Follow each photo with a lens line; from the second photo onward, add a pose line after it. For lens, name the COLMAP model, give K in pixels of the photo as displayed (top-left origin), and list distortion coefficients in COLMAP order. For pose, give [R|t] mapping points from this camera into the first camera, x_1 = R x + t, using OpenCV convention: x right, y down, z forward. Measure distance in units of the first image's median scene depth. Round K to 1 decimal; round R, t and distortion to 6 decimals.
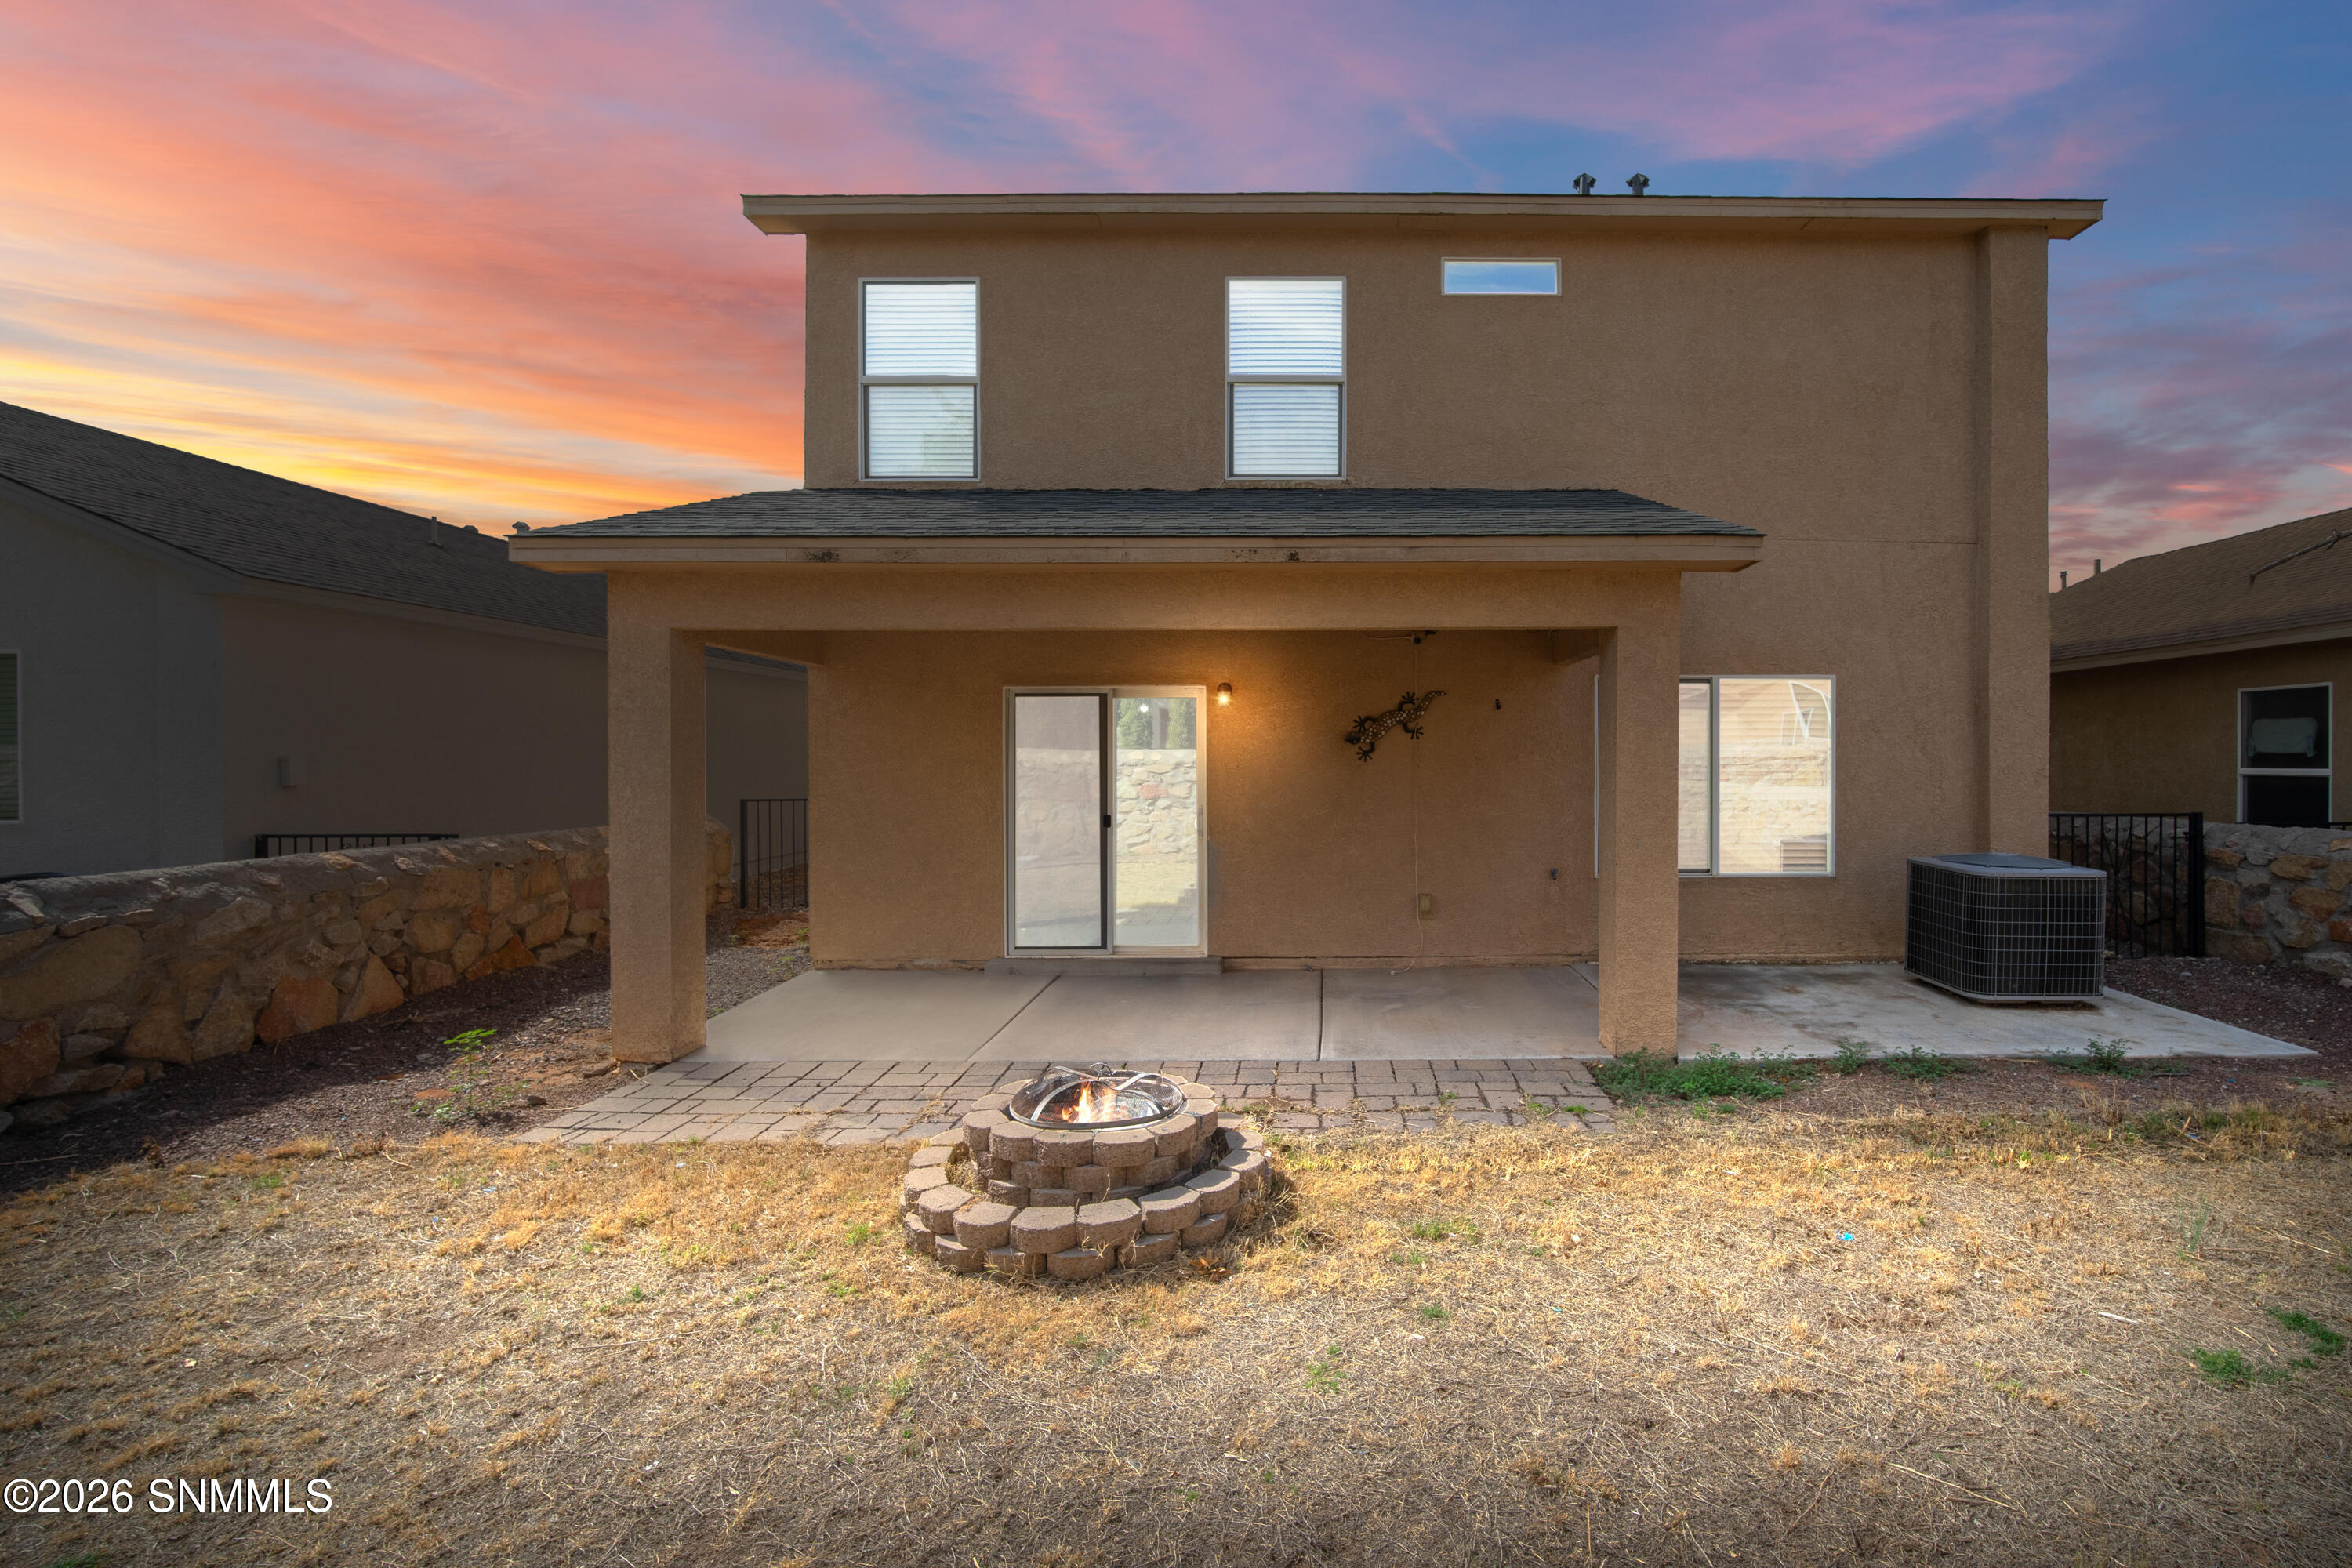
lens RADIAL K [[1092.0, 0, 1175.5], [0, 1092.0, 770.6], [0, 0, 1]] dist [-0.023573, 0.000821]
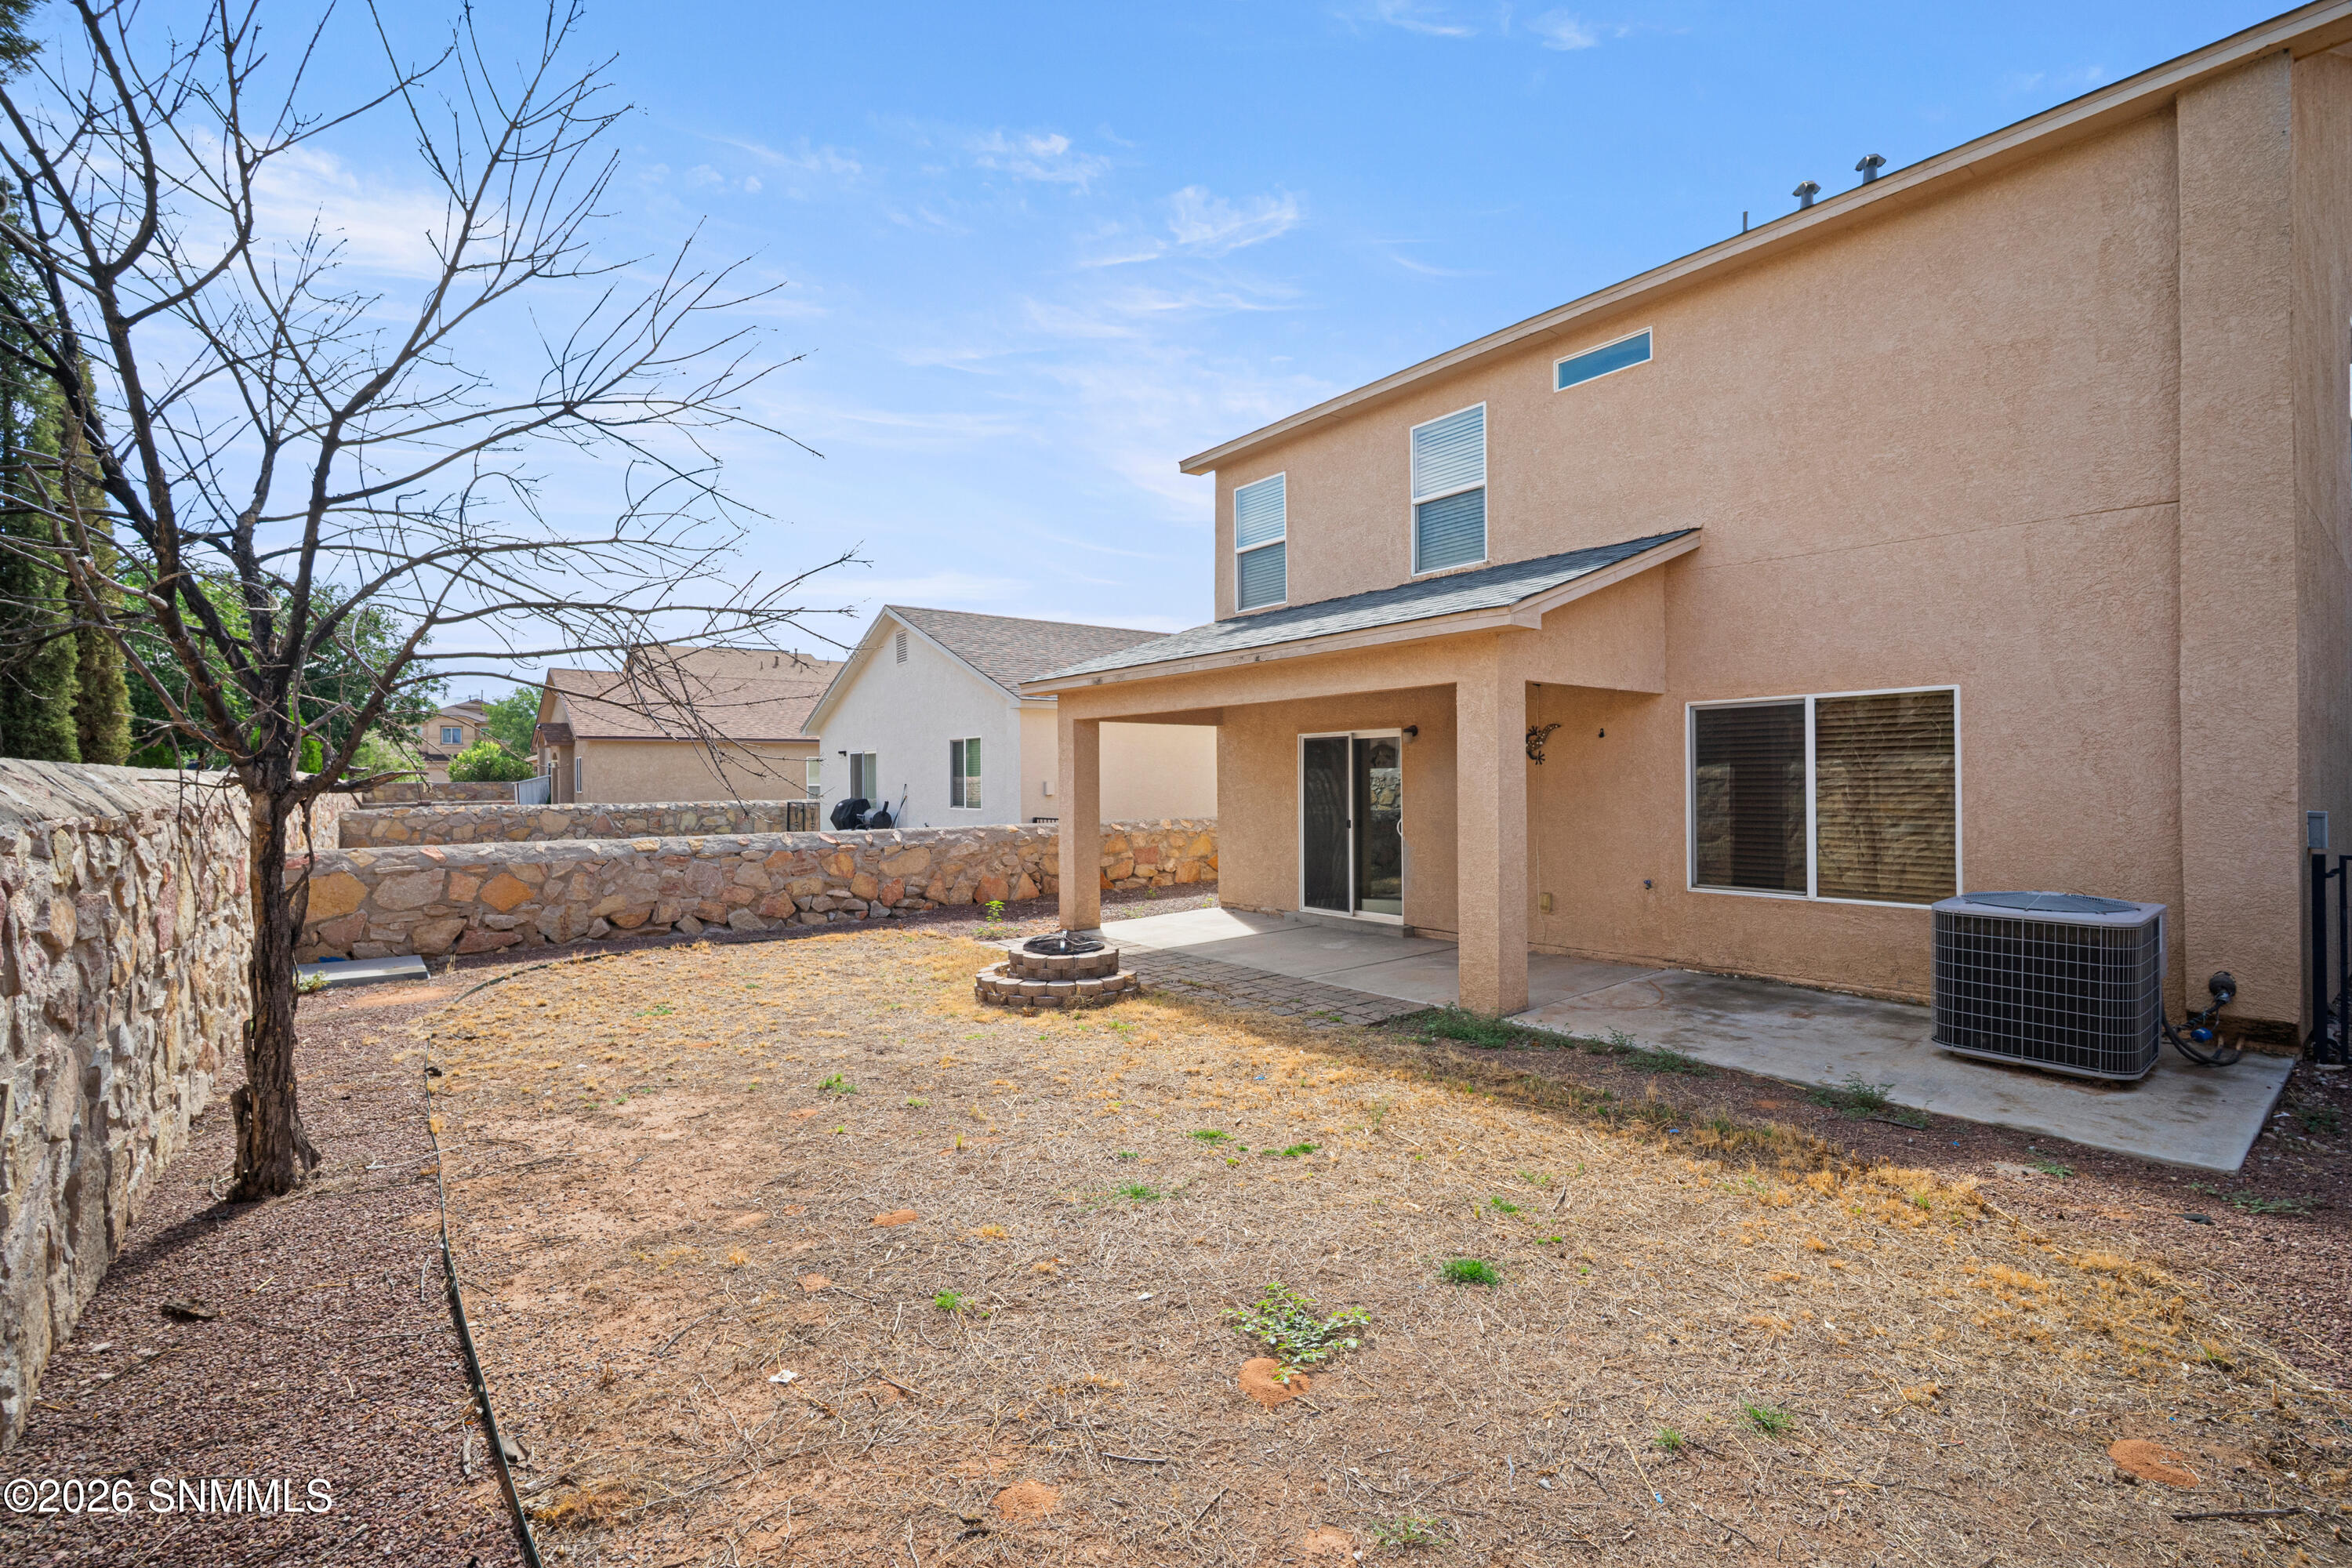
lens RADIAL K [[1092.0, 0, 1180.7], [0, 1092.0, 783.5], [0, 0, 1]] dist [-0.023573, 0.000821]
pose [[0.585777, -0.000187, -0.810473, 1.023171], [-0.003515, 0.999990, -0.002770, -0.002771], [0.810465, 0.004471, 0.585770, -0.035086]]
